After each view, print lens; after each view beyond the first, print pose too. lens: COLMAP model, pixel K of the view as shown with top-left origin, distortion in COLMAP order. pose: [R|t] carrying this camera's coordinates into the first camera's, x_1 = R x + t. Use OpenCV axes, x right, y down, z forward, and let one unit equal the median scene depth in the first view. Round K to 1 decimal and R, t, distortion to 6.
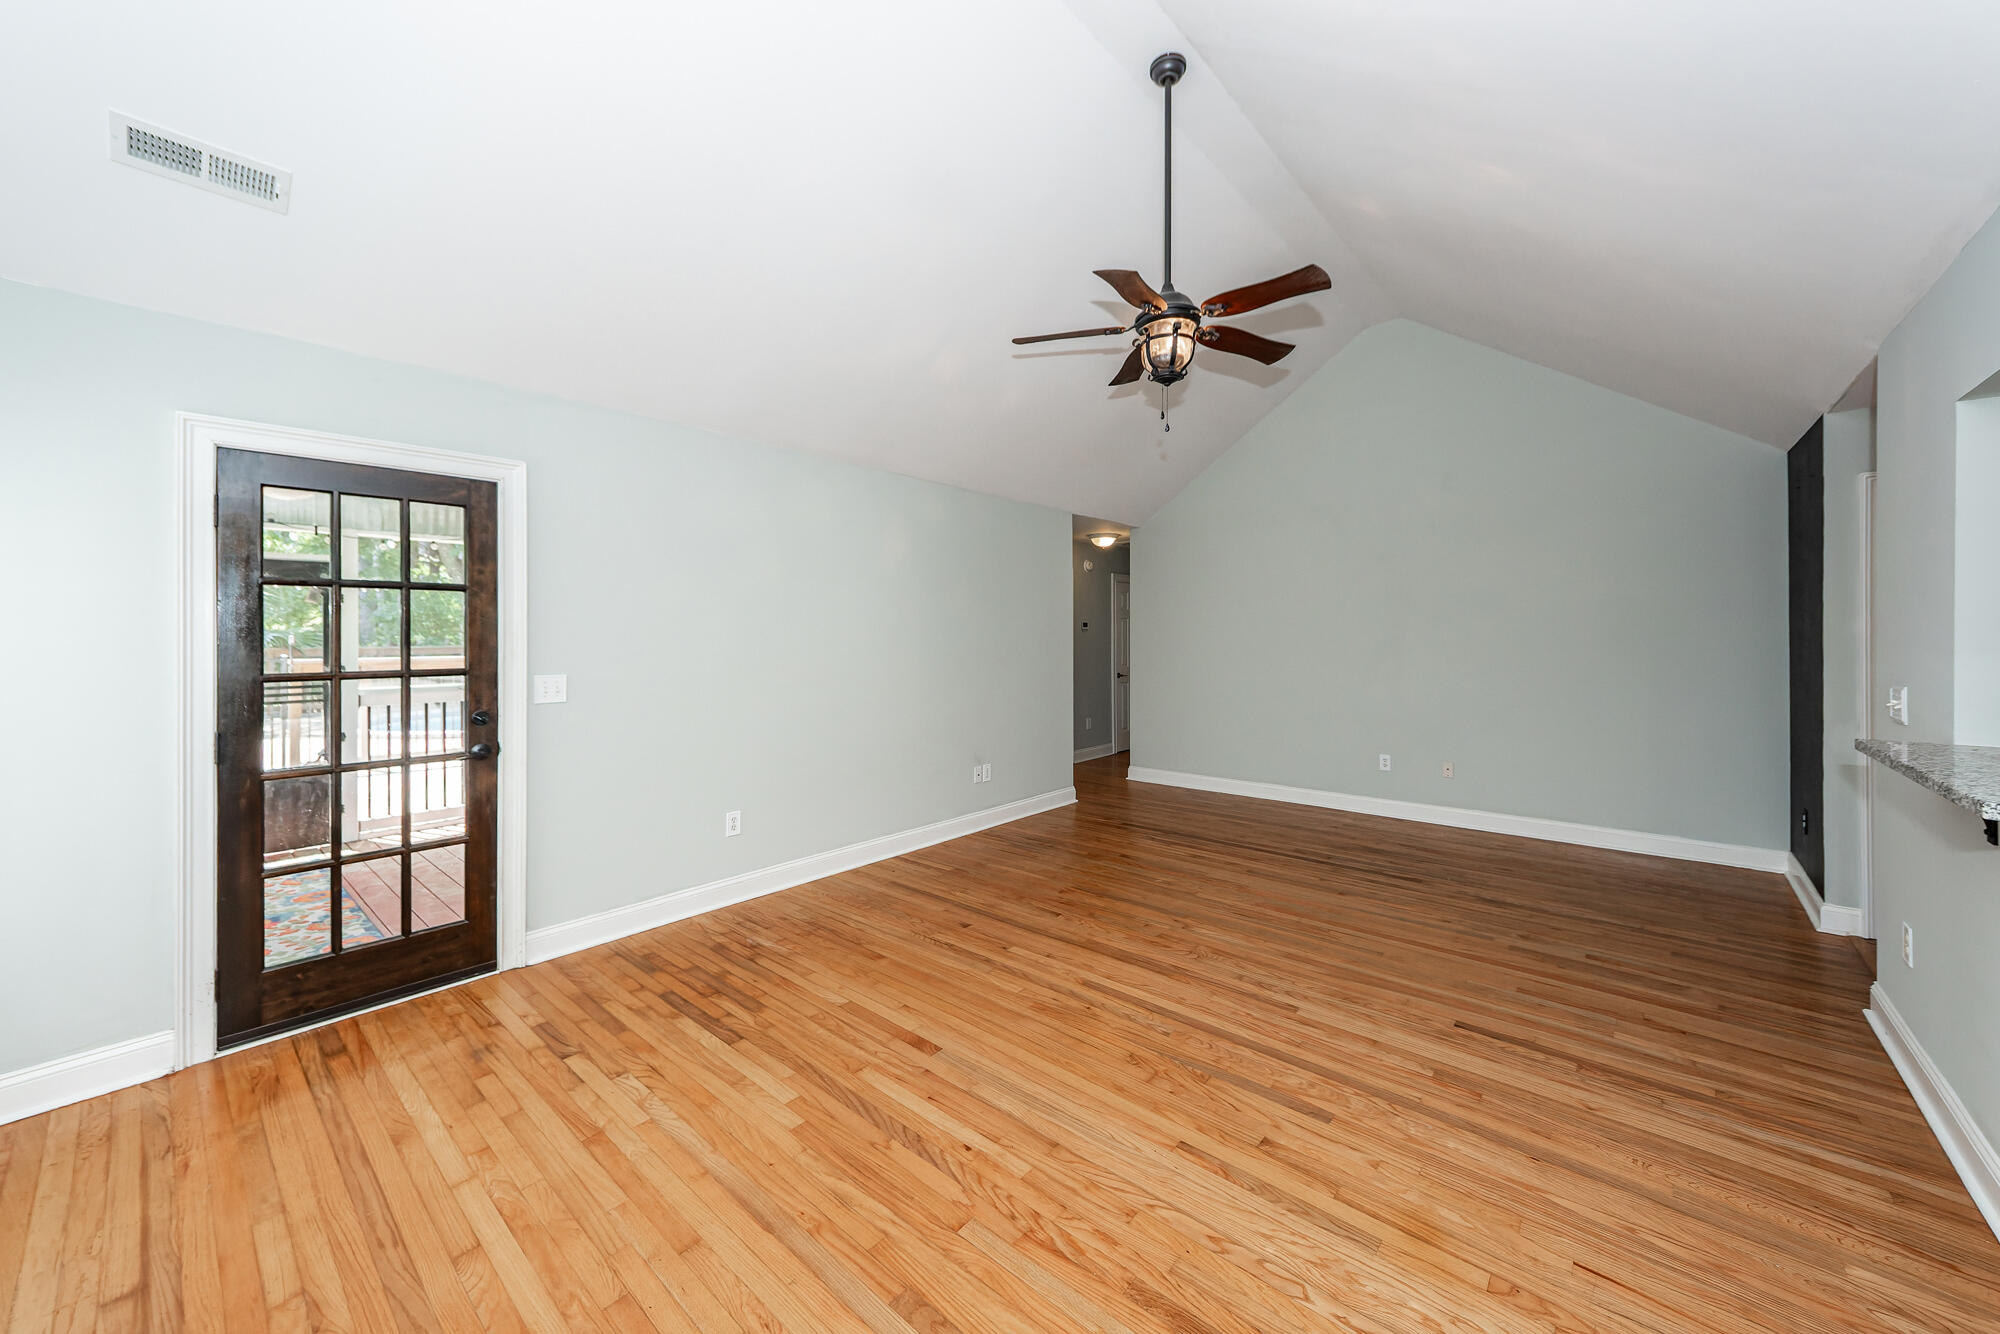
lens RADIAL K [[734.0, 0, 997.1], [0, 734.0, 640.8], [0, 0, 1]] dist [0.032431, -0.015272]
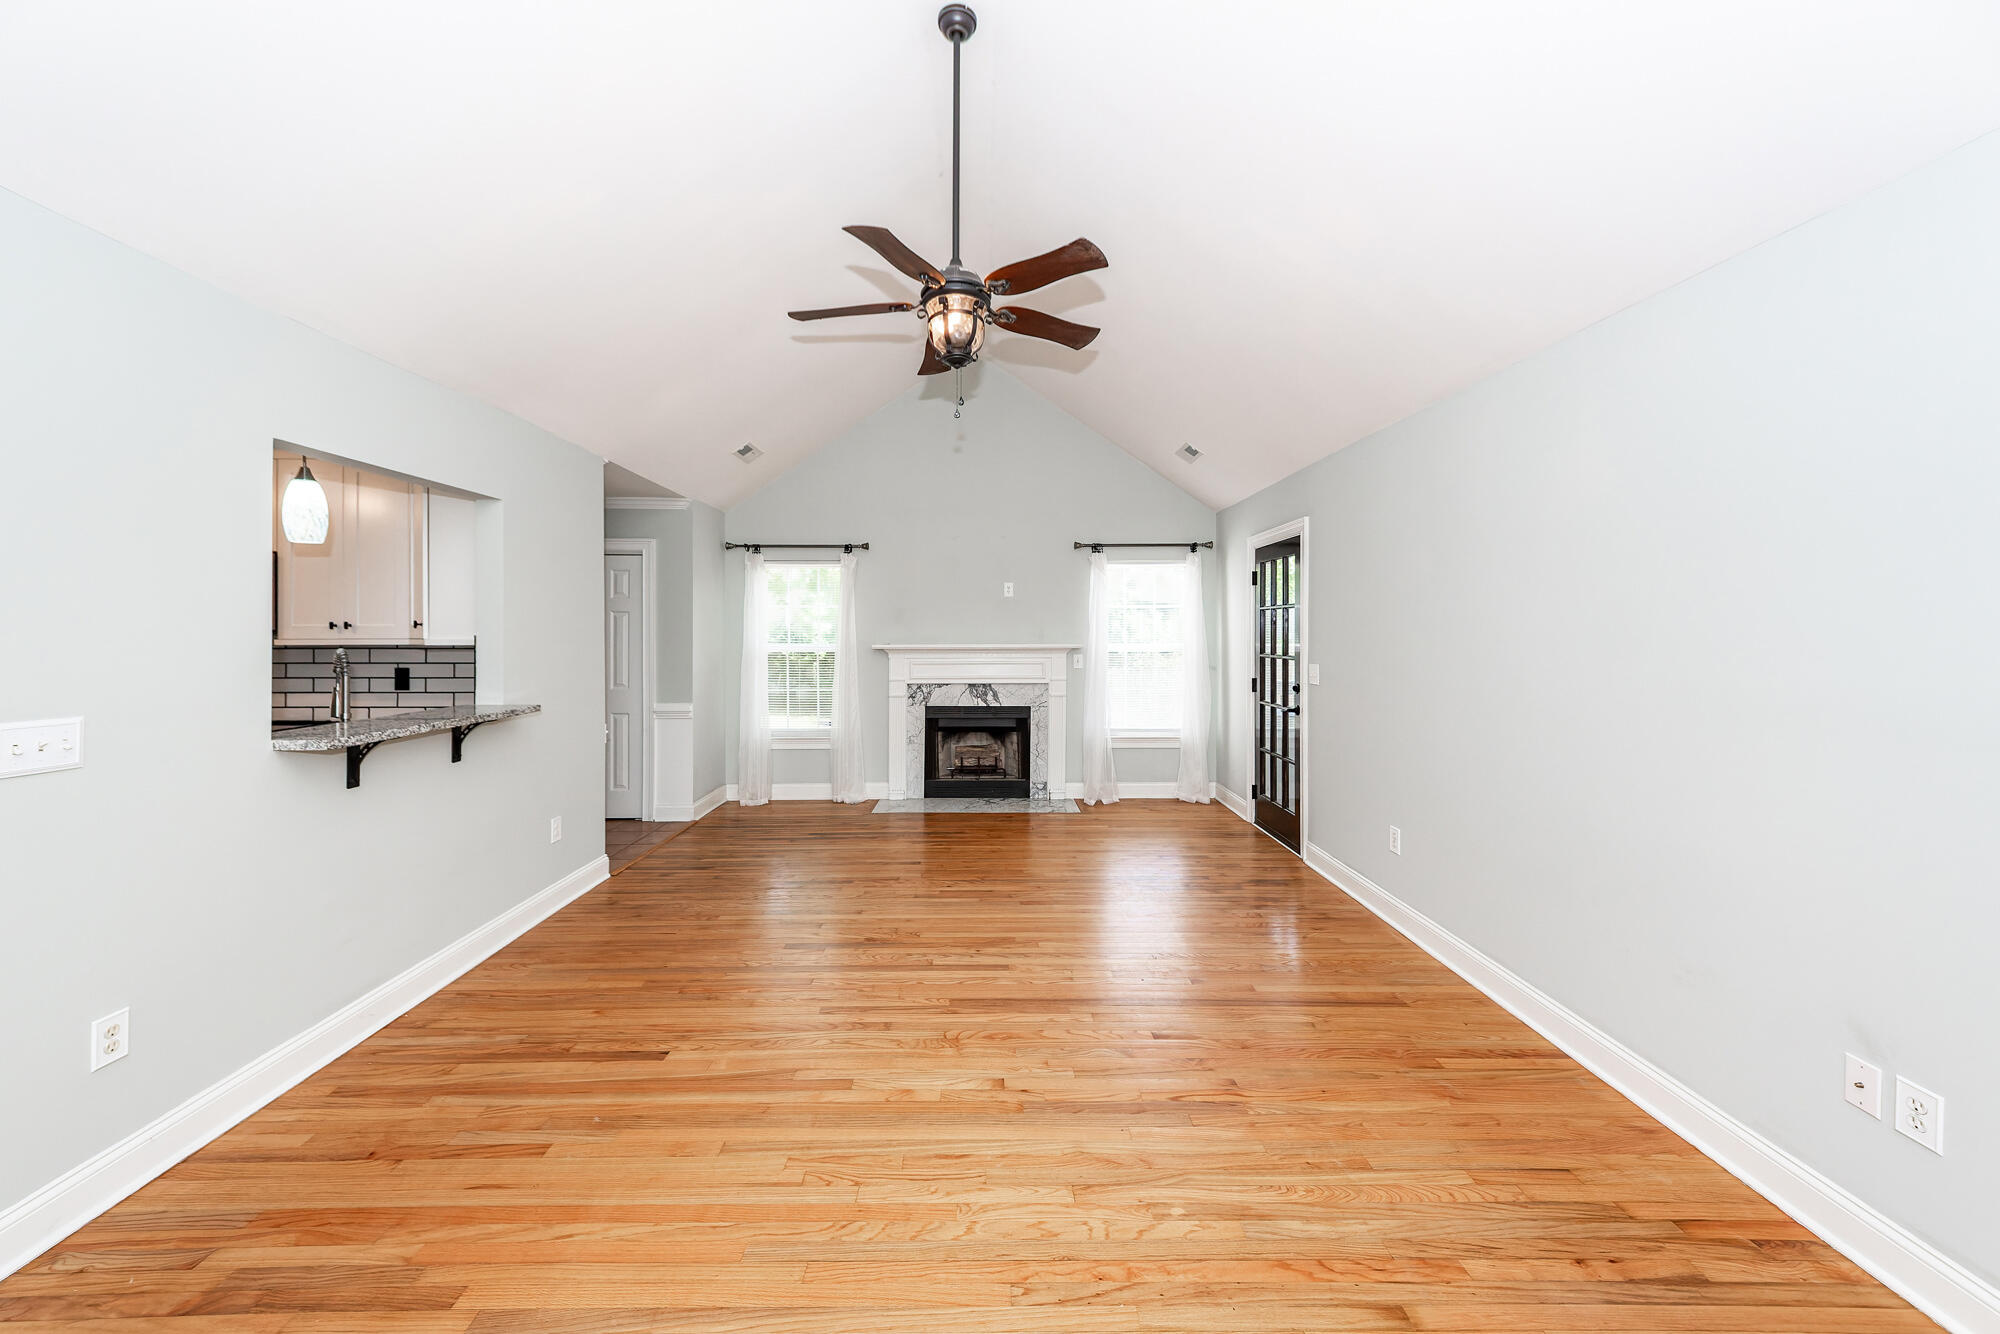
lens RADIAL K [[734.0, 0, 997.1], [0, 734.0, 640.8], [0, 0, 1]] dist [0.032431, -0.015272]
pose [[-0.745299, 0.010466, -0.666648, 0.727808], [-0.002089, 0.999835, 0.018033, -0.023242], [0.666727, 0.014833, -0.745154, 1.551058]]
